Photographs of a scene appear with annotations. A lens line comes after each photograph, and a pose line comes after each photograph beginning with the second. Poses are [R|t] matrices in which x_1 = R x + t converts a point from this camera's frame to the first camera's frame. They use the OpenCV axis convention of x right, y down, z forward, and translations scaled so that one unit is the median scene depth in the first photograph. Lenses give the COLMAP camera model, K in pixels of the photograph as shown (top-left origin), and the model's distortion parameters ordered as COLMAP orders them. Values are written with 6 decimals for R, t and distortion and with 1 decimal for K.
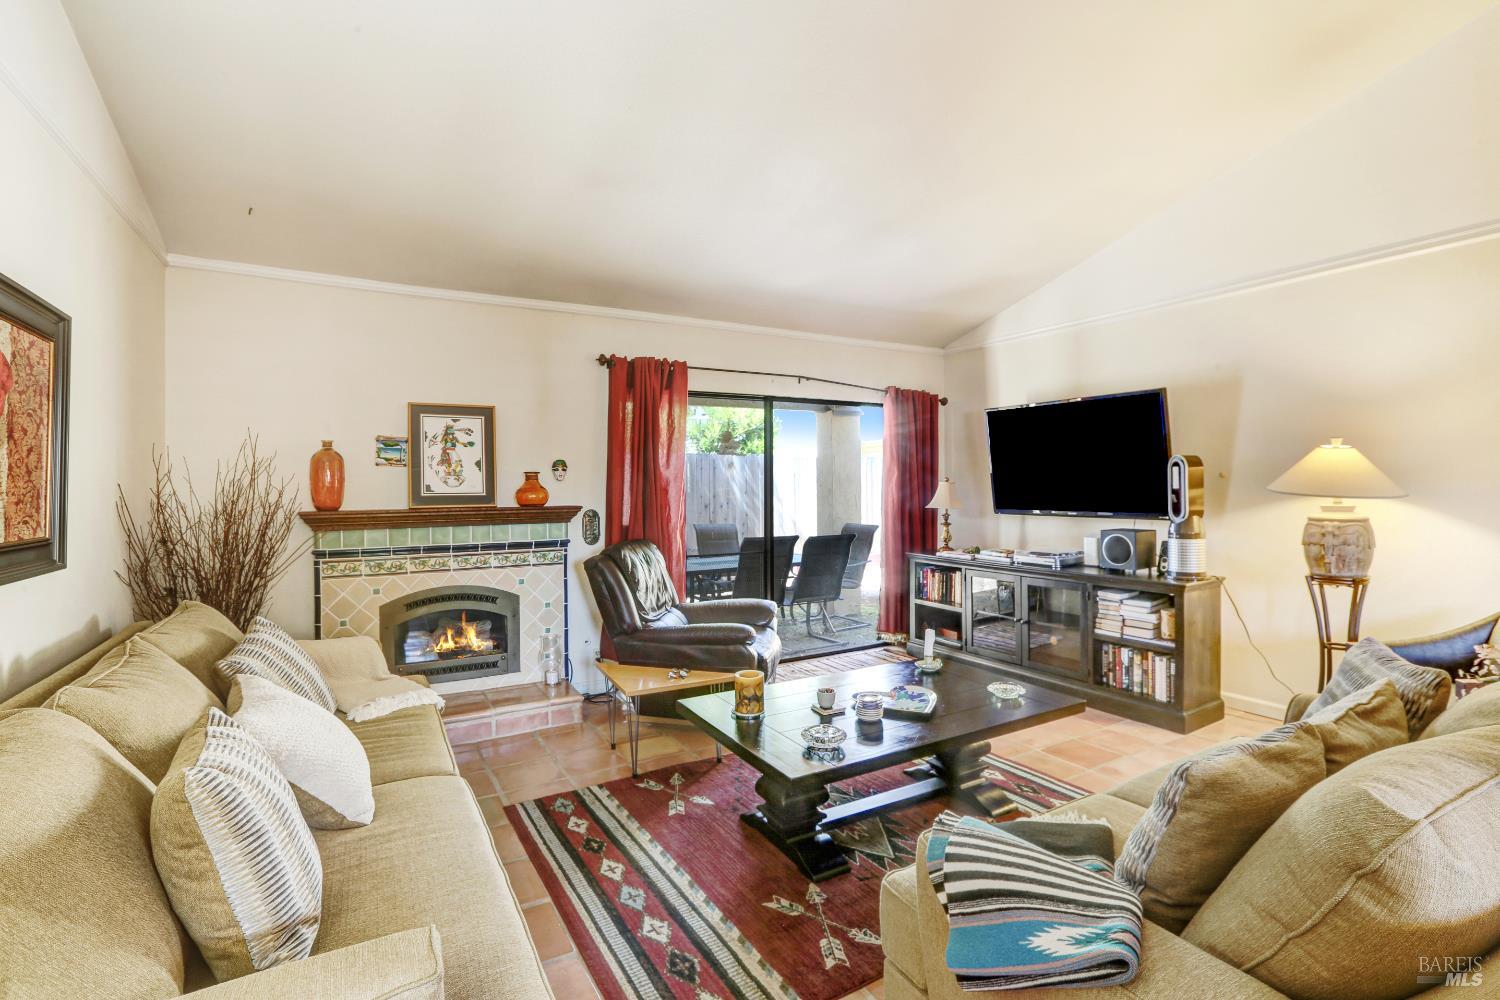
lens RADIAL K [[712.5, 0, 752.8], [0, 712.5, 491.4], [0, 0, 1]] dist [-0.033866, -0.000324]
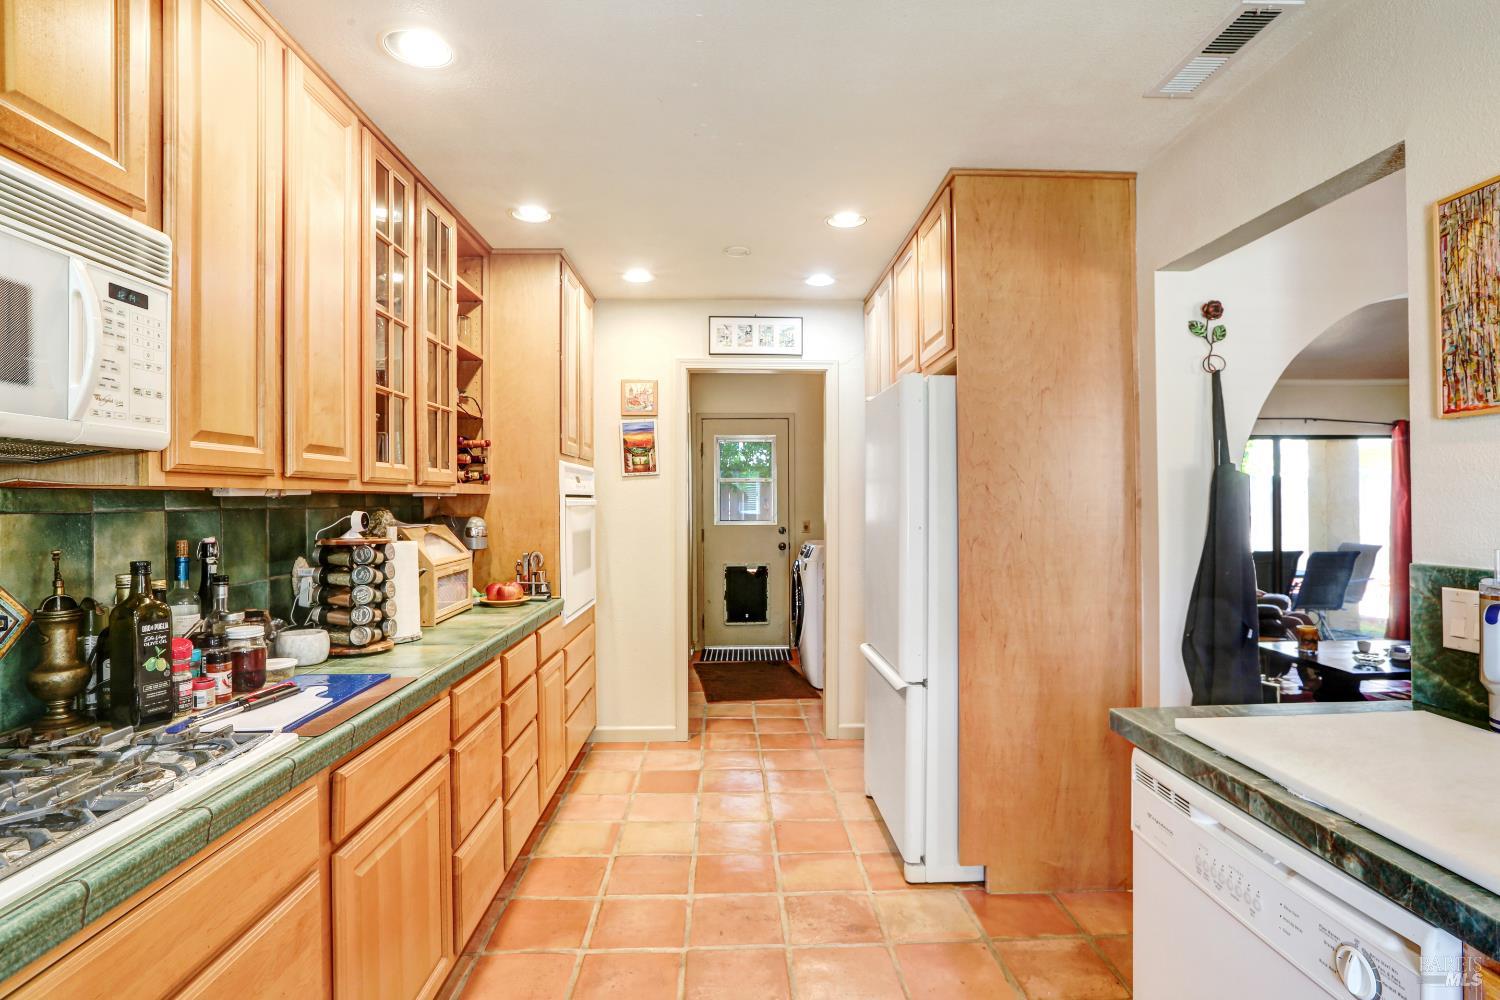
lens RADIAL K [[790.1, 0, 749.3], [0, 790.1, 502.8], [0, 0, 1]] dist [-0.023281, 0.006261]
pose [[0.883571, 0.000546, -0.468296, -0.186957], [-0.000138, 1.000000, 0.000906, -0.026284], [0.468296, -0.000736, 0.883571, -0.772047]]
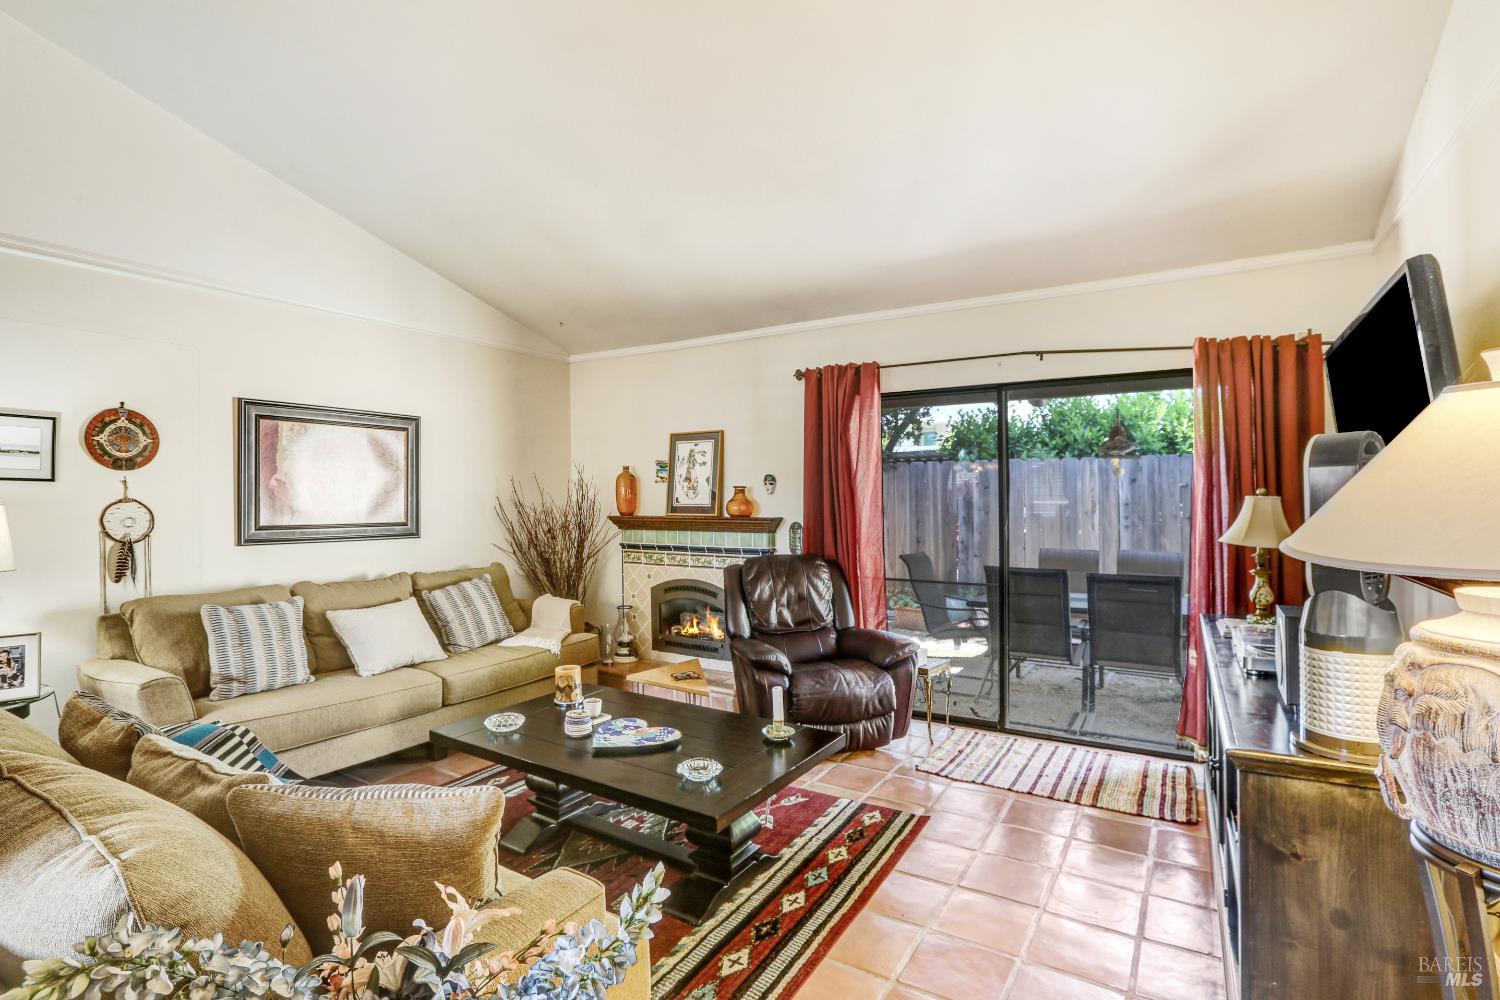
lens RADIAL K [[712.5, 0, 747.5], [0, 712.5, 491.3], [0, 0, 1]] dist [-0.033866, -0.000324]
pose [[0.469665, 0.006761, -0.882819, 0.705096], [0.000818, 0.999967, 0.008094, -0.029390], [0.882844, -0.004524, 0.469644, 0.495518]]
